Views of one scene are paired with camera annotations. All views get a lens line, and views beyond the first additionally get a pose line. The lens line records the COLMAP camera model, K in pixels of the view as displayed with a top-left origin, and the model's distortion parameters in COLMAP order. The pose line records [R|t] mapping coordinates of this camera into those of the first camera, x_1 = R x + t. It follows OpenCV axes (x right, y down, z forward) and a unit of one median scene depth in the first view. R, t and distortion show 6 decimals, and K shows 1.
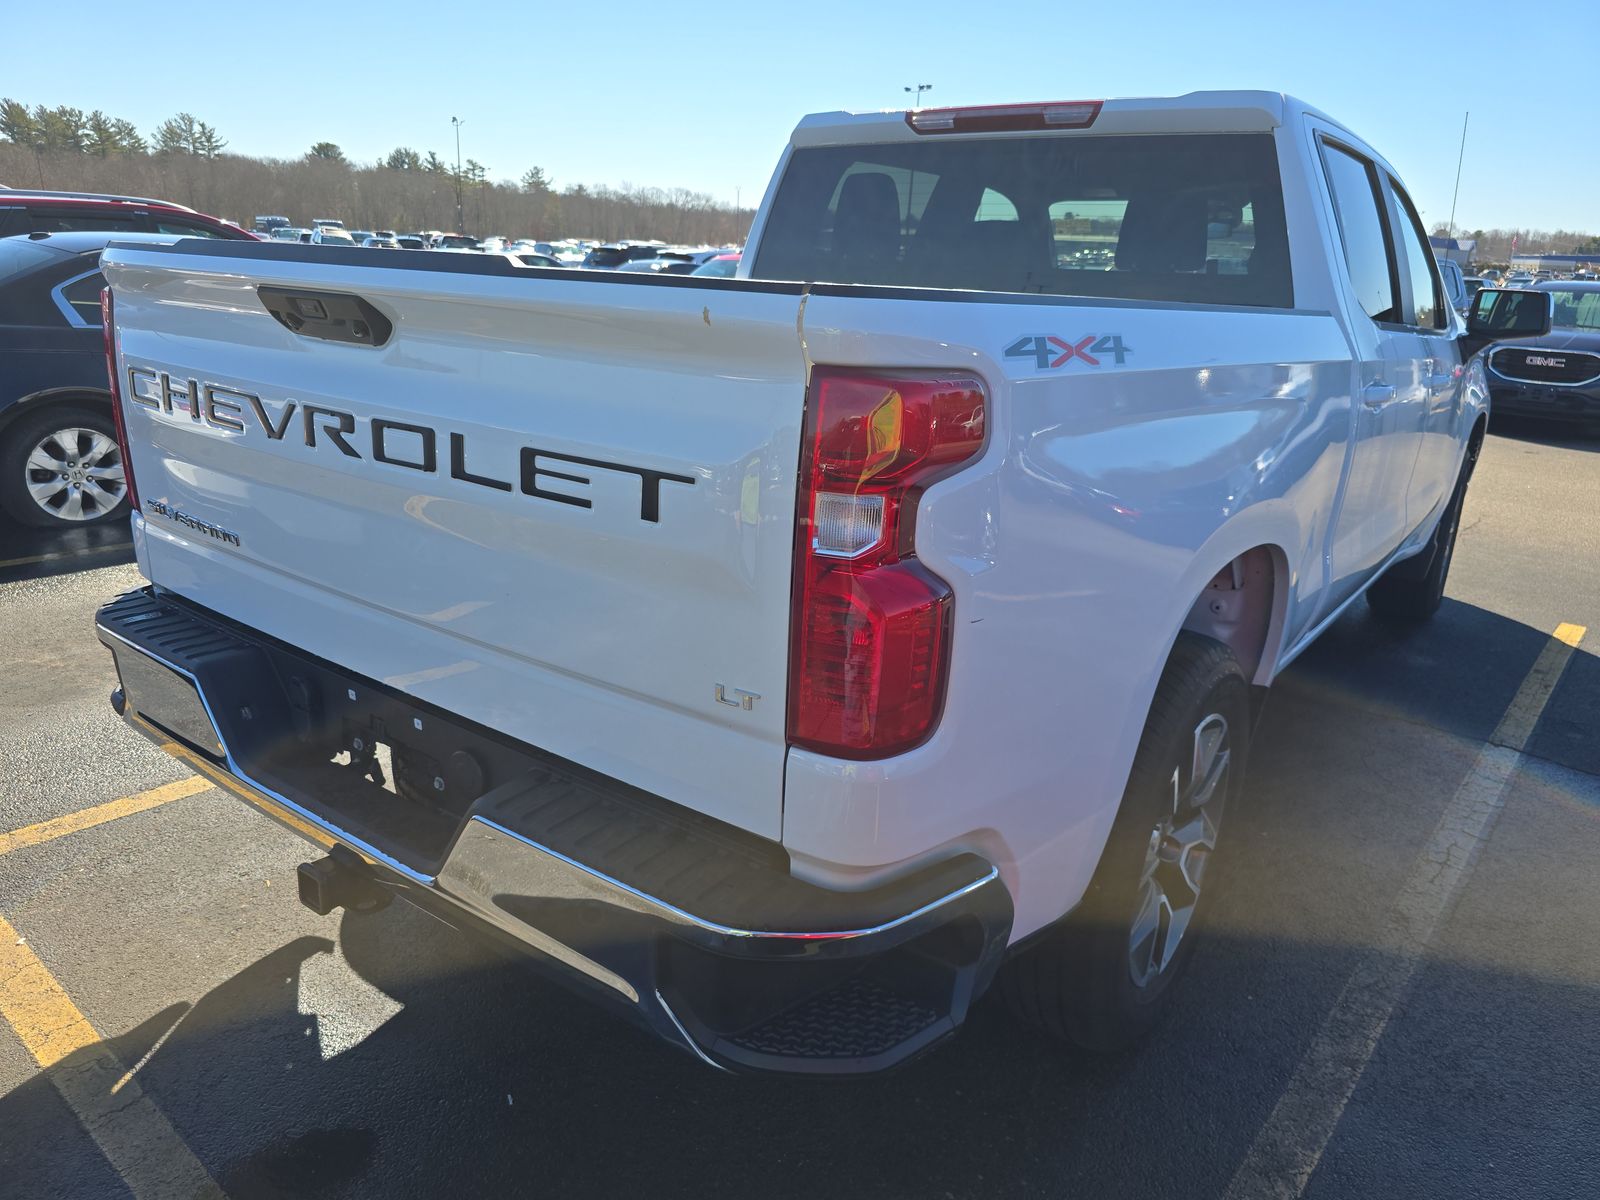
lens RADIAL K [[1096.8, 0, 800.0], [0, 1096.8, 600.0], [0, 0, 1]] dist [0.079546, -0.076987]
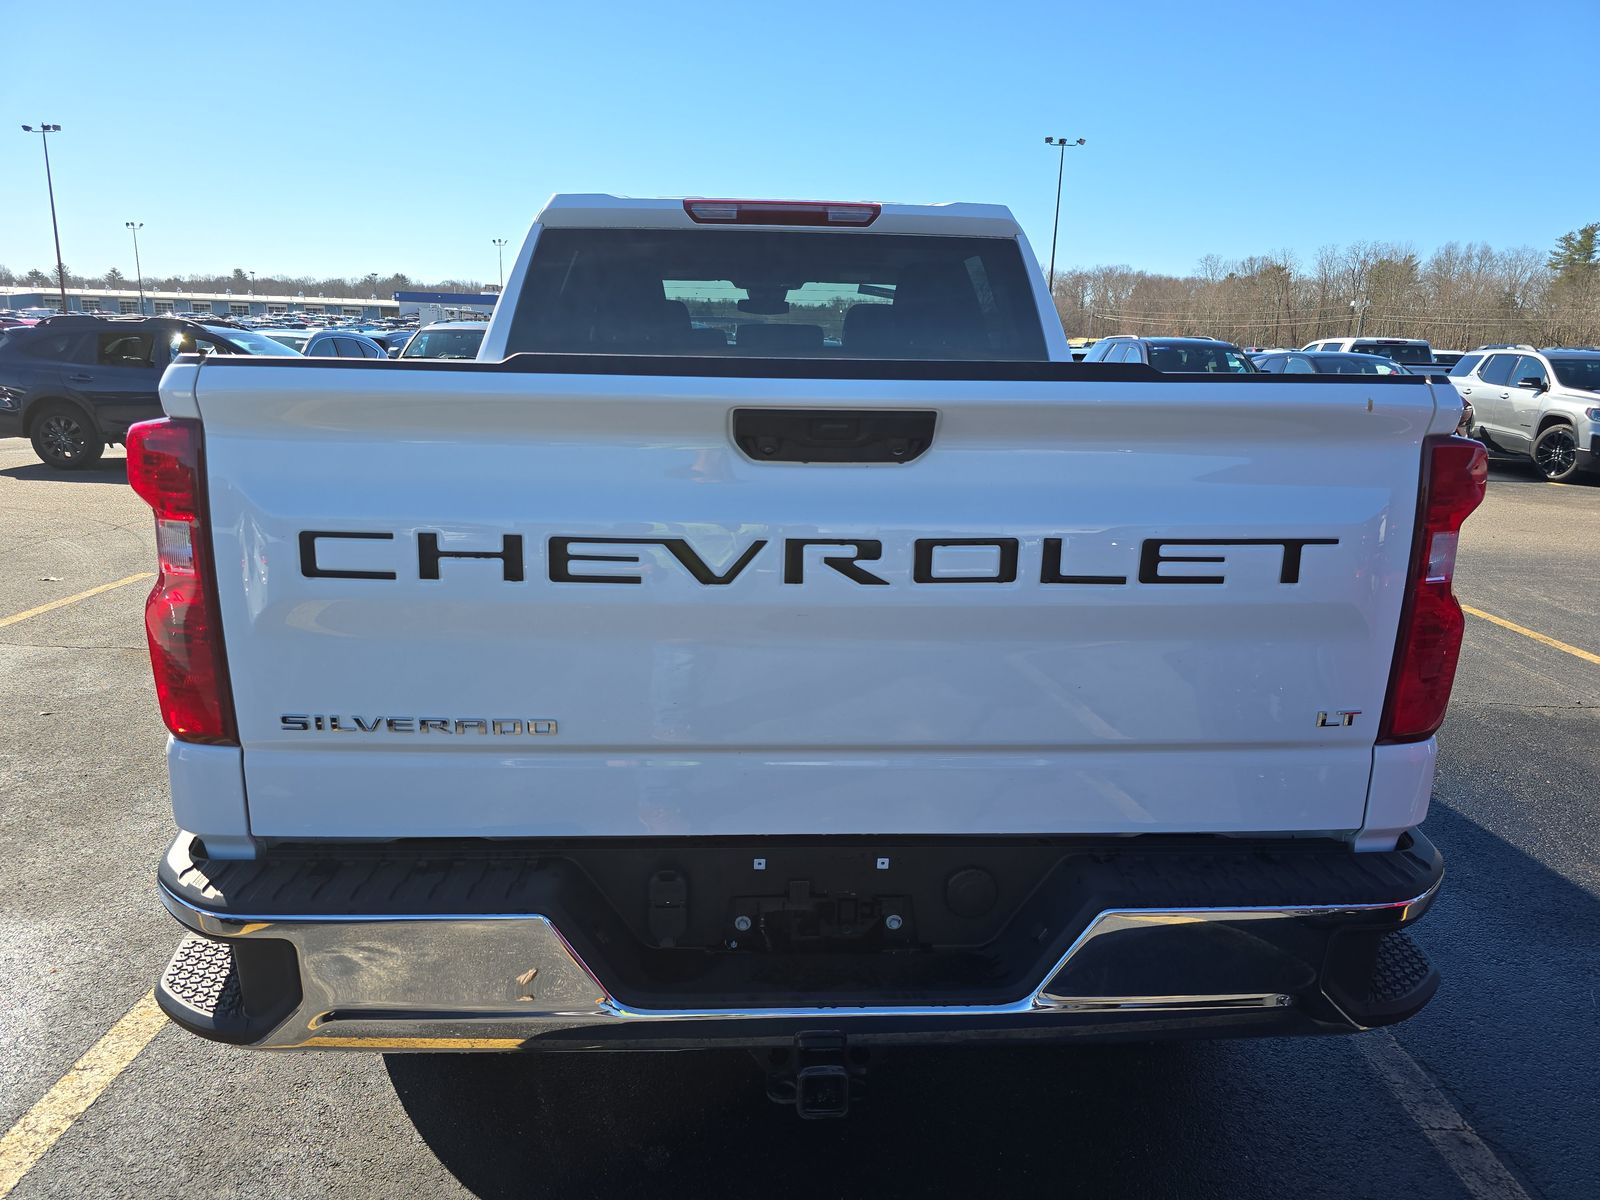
lens RADIAL K [[1096.8, 0, 800.0], [0, 1096.8, 600.0], [0, 0, 1]] dist [0.079546, -0.076987]
pose [[0.769904, -0.172062, 0.614526, -0.969761], [0.202789, 0.979017, 0.020054, -0.141428], [-0.605081, 0.109180, 0.788642, 0.309116]]
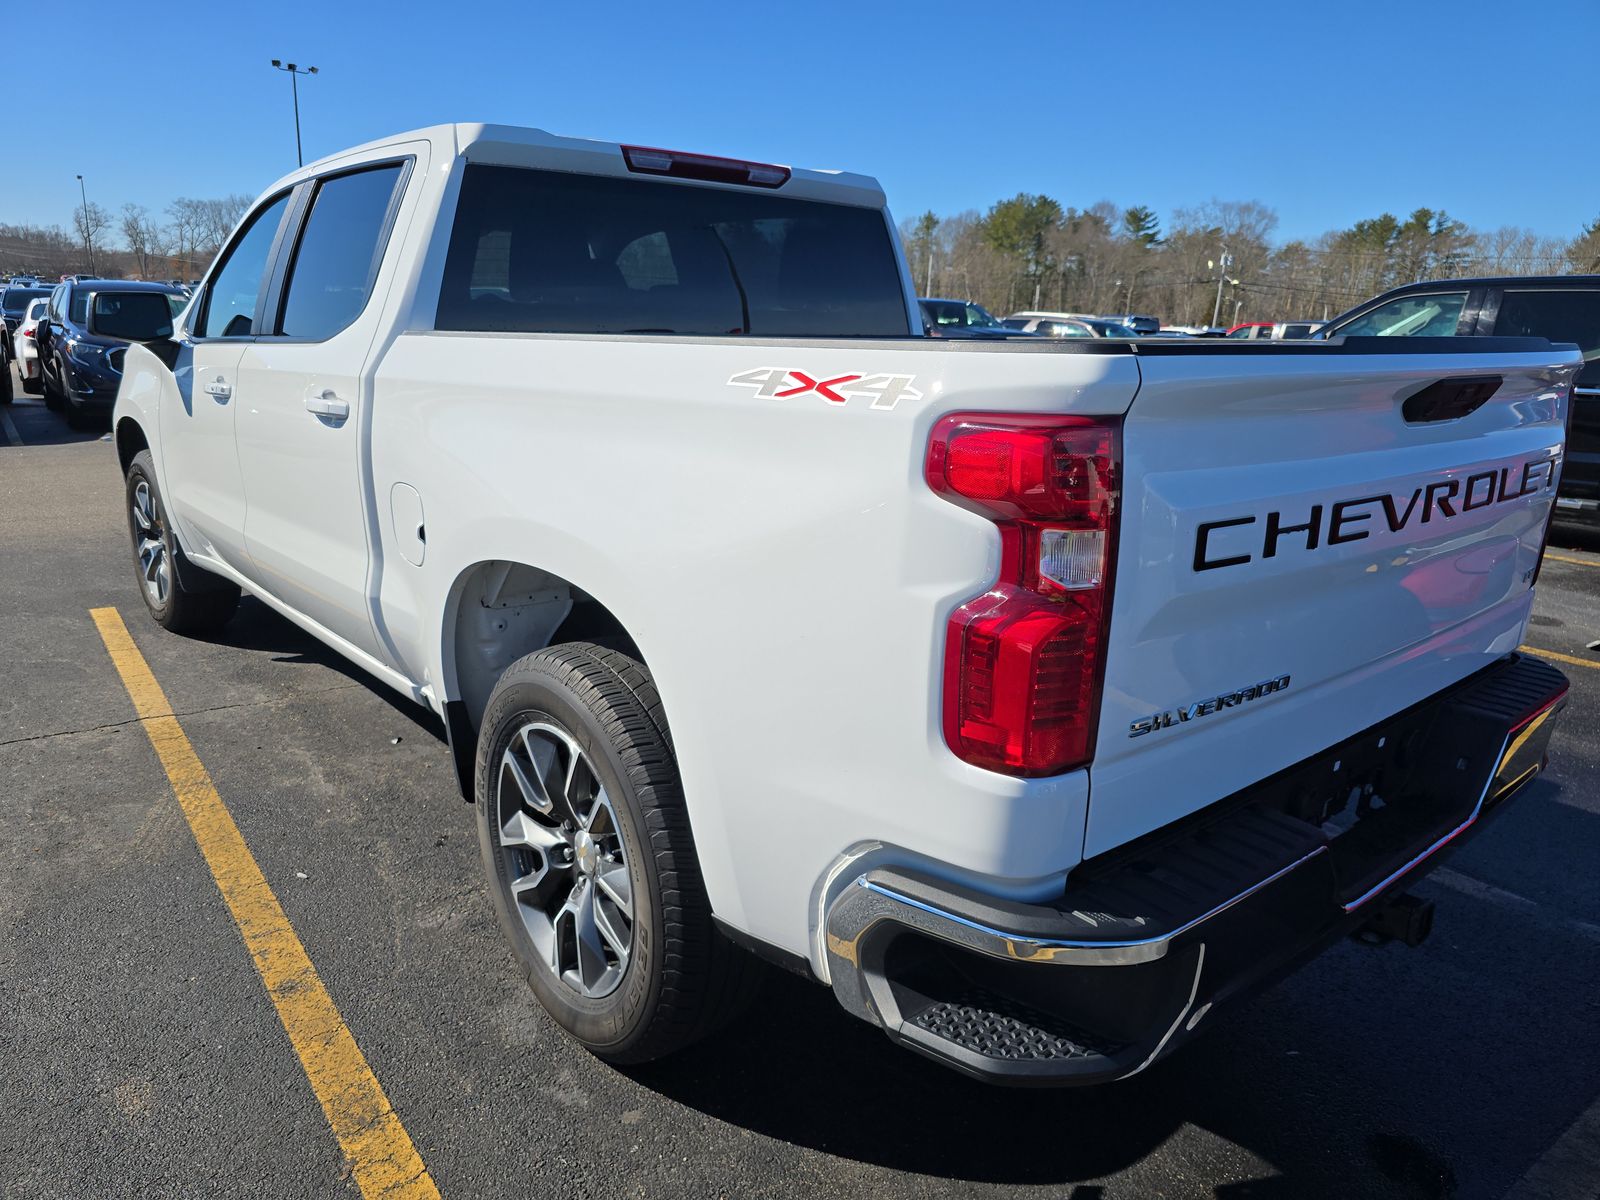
lens RADIAL K [[1096.8, 0, 800.0], [0, 1096.8, 600.0], [0, 0, 1]] dist [0.079546, -0.076987]
pose [[0.226961, -0.281803, 0.932242, -1.579313], [0.271189, 0.937650, 0.217415, -0.459629], [-0.935385, 0.203469, 0.289232, 1.256870]]
